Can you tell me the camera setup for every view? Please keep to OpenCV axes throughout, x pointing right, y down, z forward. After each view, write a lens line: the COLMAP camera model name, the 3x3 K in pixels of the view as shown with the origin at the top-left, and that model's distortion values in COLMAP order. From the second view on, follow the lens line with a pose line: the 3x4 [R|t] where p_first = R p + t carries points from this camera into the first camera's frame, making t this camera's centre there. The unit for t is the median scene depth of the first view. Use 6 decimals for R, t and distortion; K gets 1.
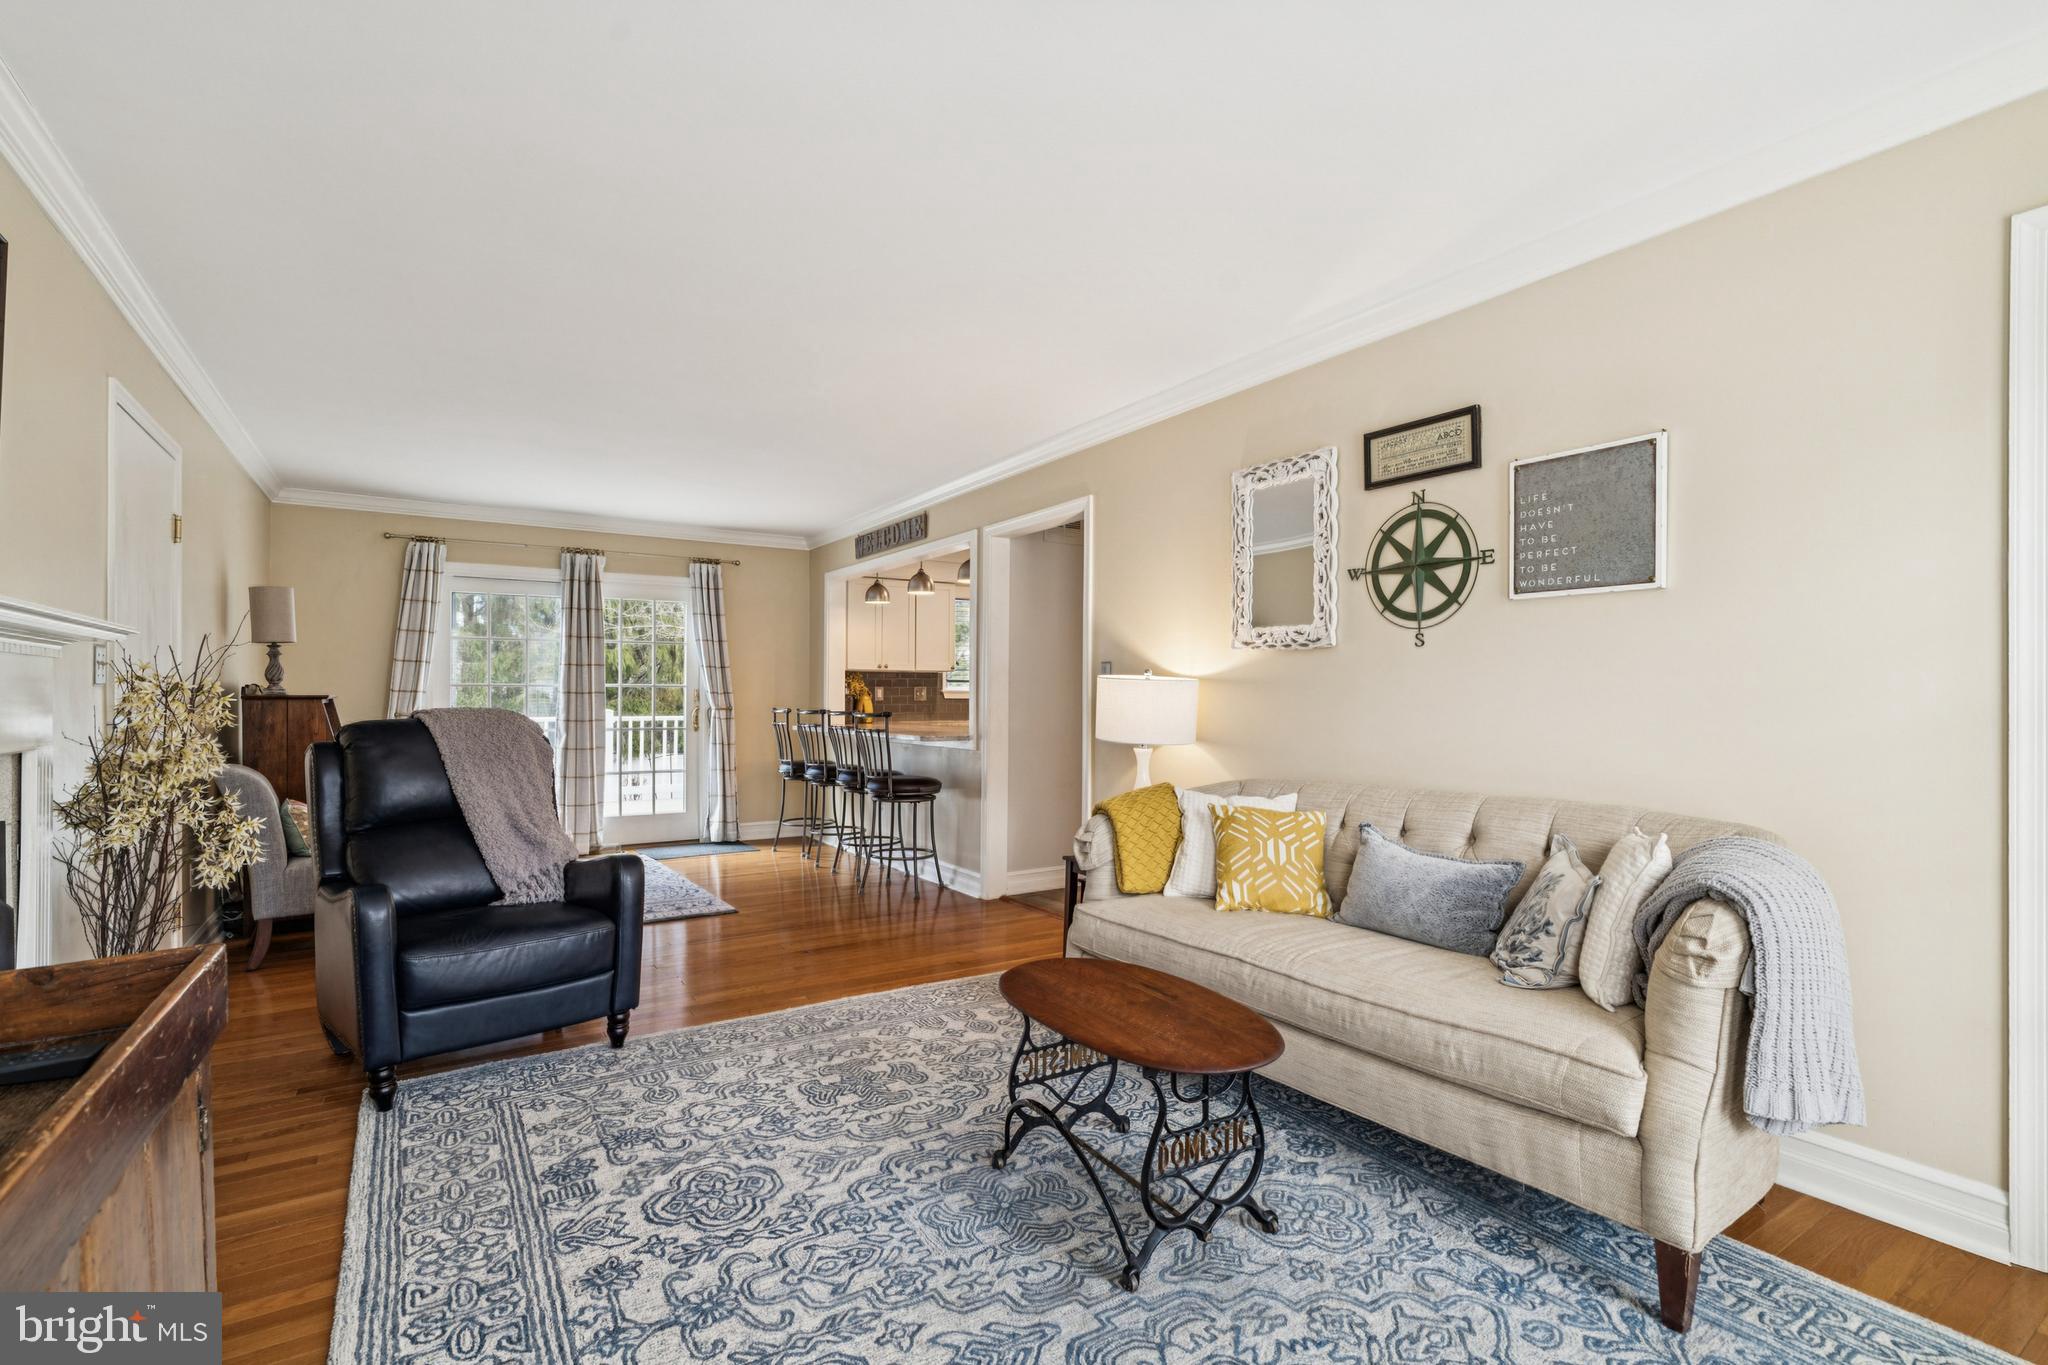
lens RADIAL K [[935.7, 0, 1024.0], [0, 935.7, 682.5], [0, 0, 1]] dist [-0.004460, -0.000177]
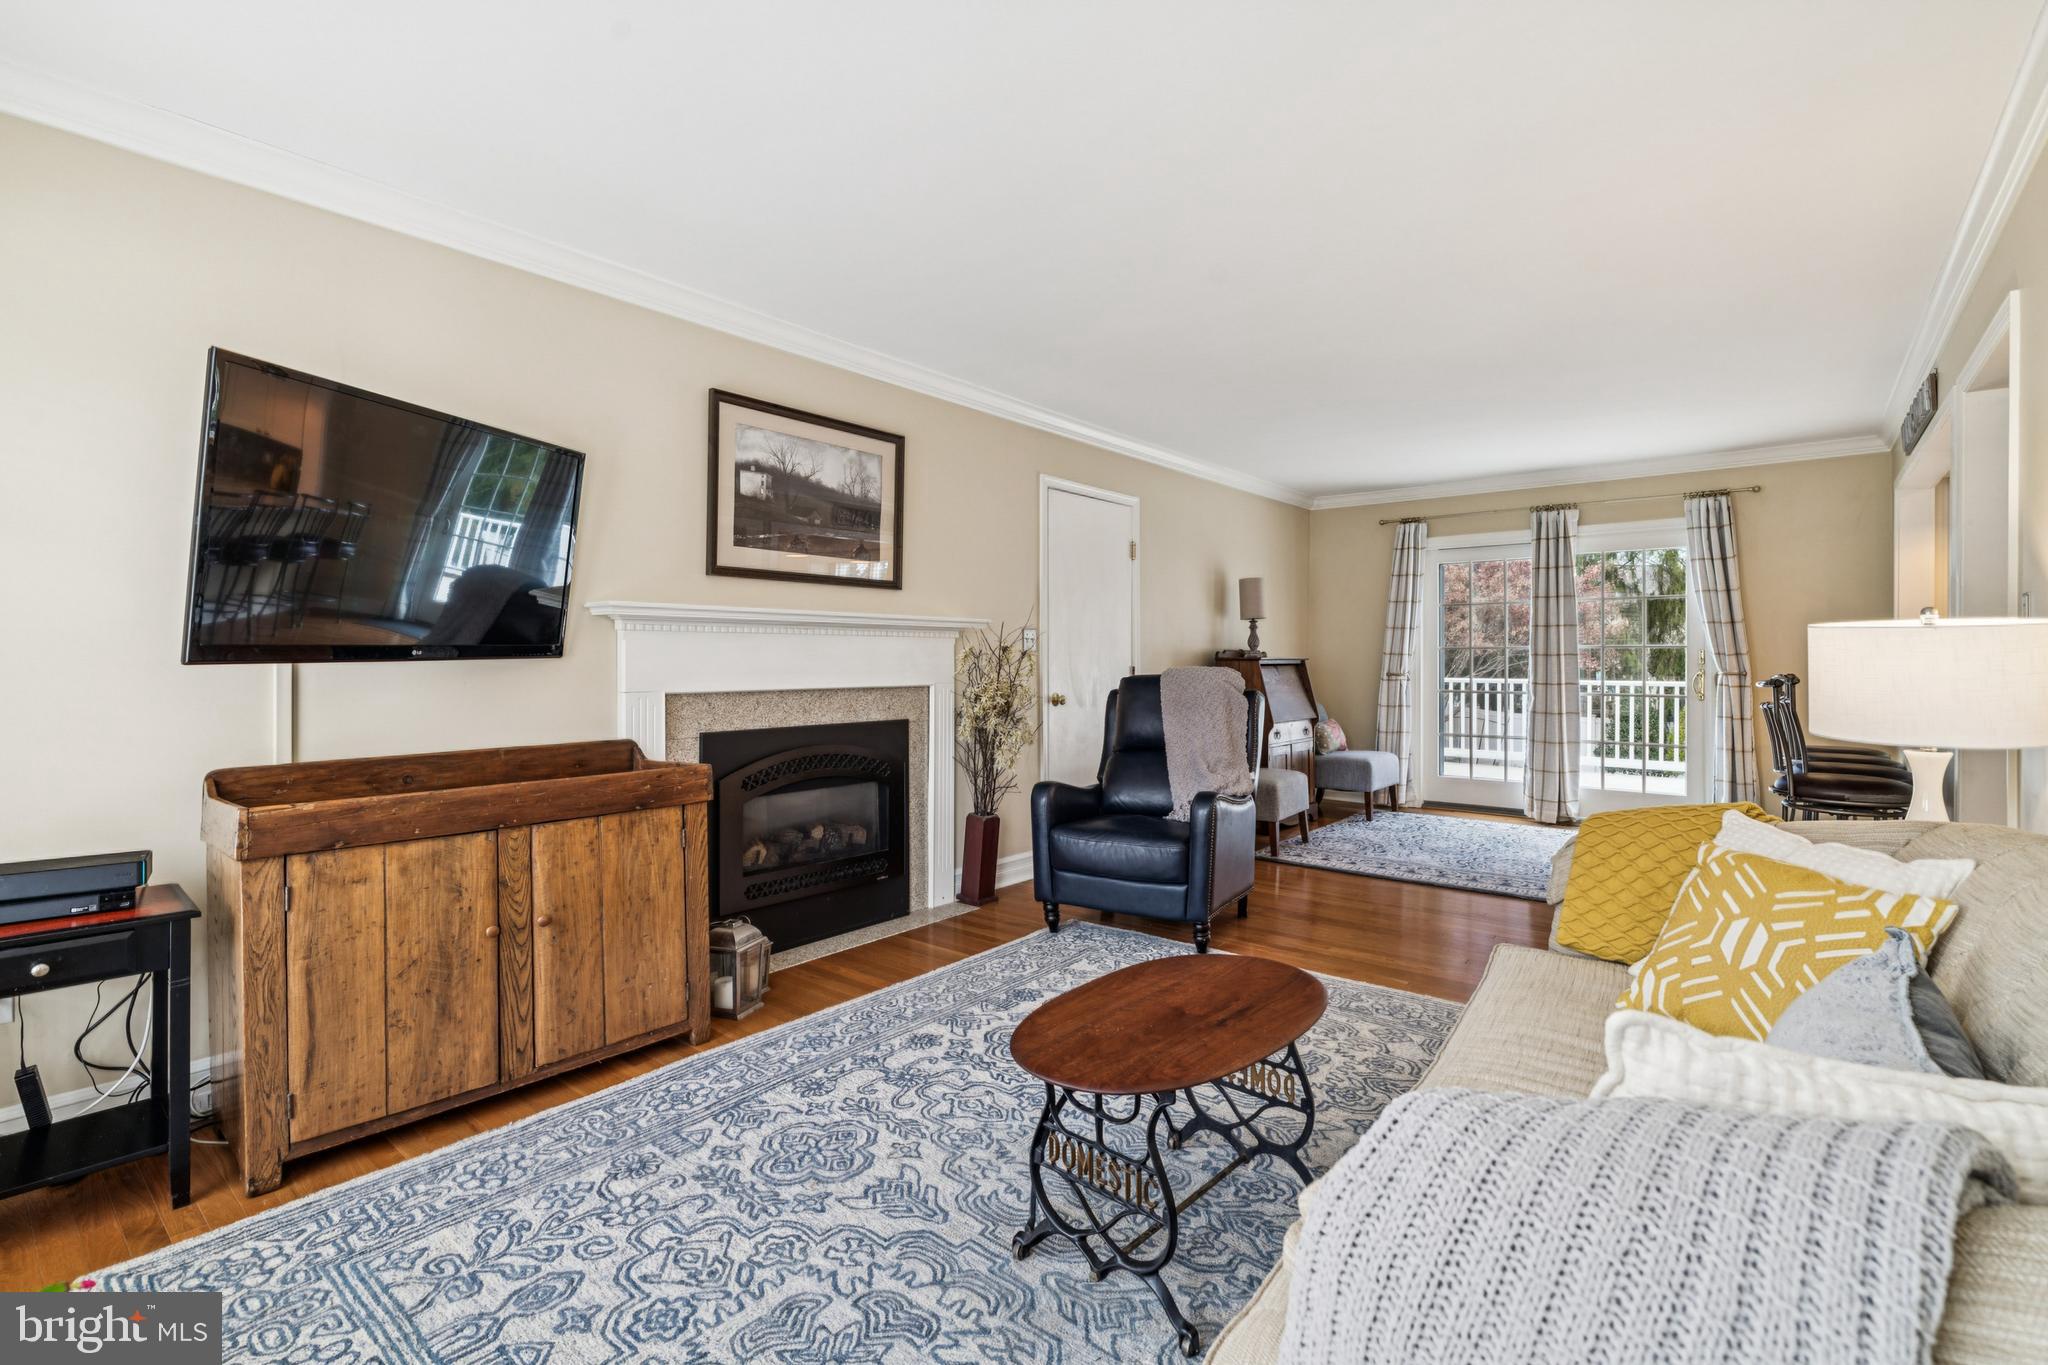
lens RADIAL K [[933.0, 0, 1011.0], [0, 933.0, 639.7], [0, 0, 1]] dist [-0.001797, -0.000079]
pose [[0.294378, -0.019878, -0.955482, 0.685260], [0.013951, 0.999767, -0.016501, 0.008536], [0.955587, -0.008472, 0.294586, 0.453096]]
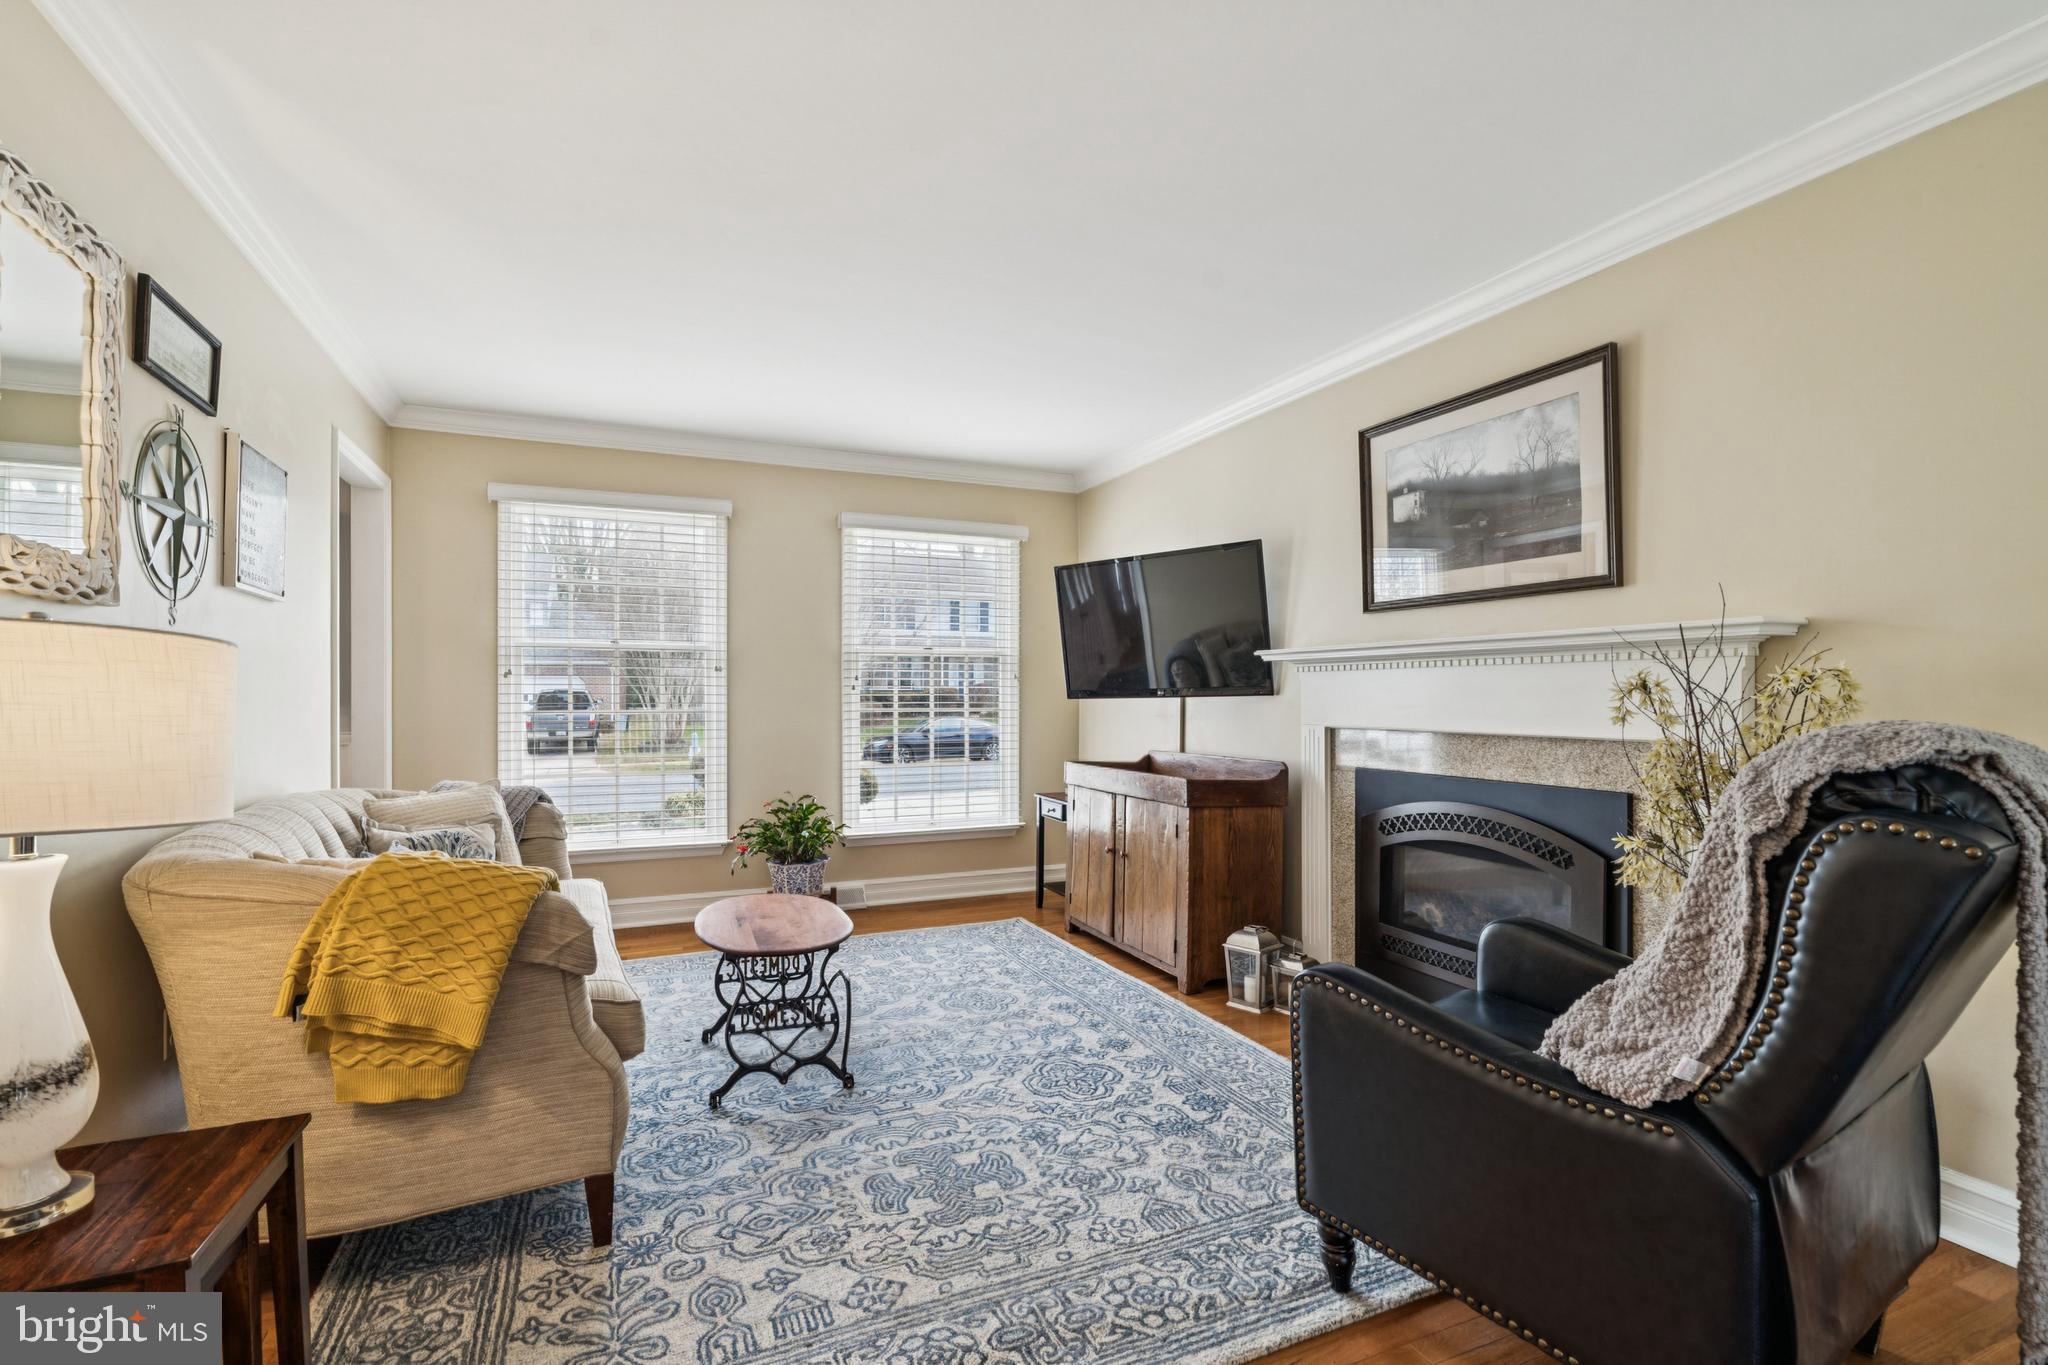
lens RADIAL K [[935.7, 0, 1024.0], [0, 935.7, 682.5], [0, 0, 1]] dist [-0.004460, -0.000177]
pose [[-0.987588, 0.004563, 0.157003, -0.356928], [-0.000060, 0.999567, -0.029432, 0.025941], [-0.157070, -0.029076, -0.987159, 1.751806]]
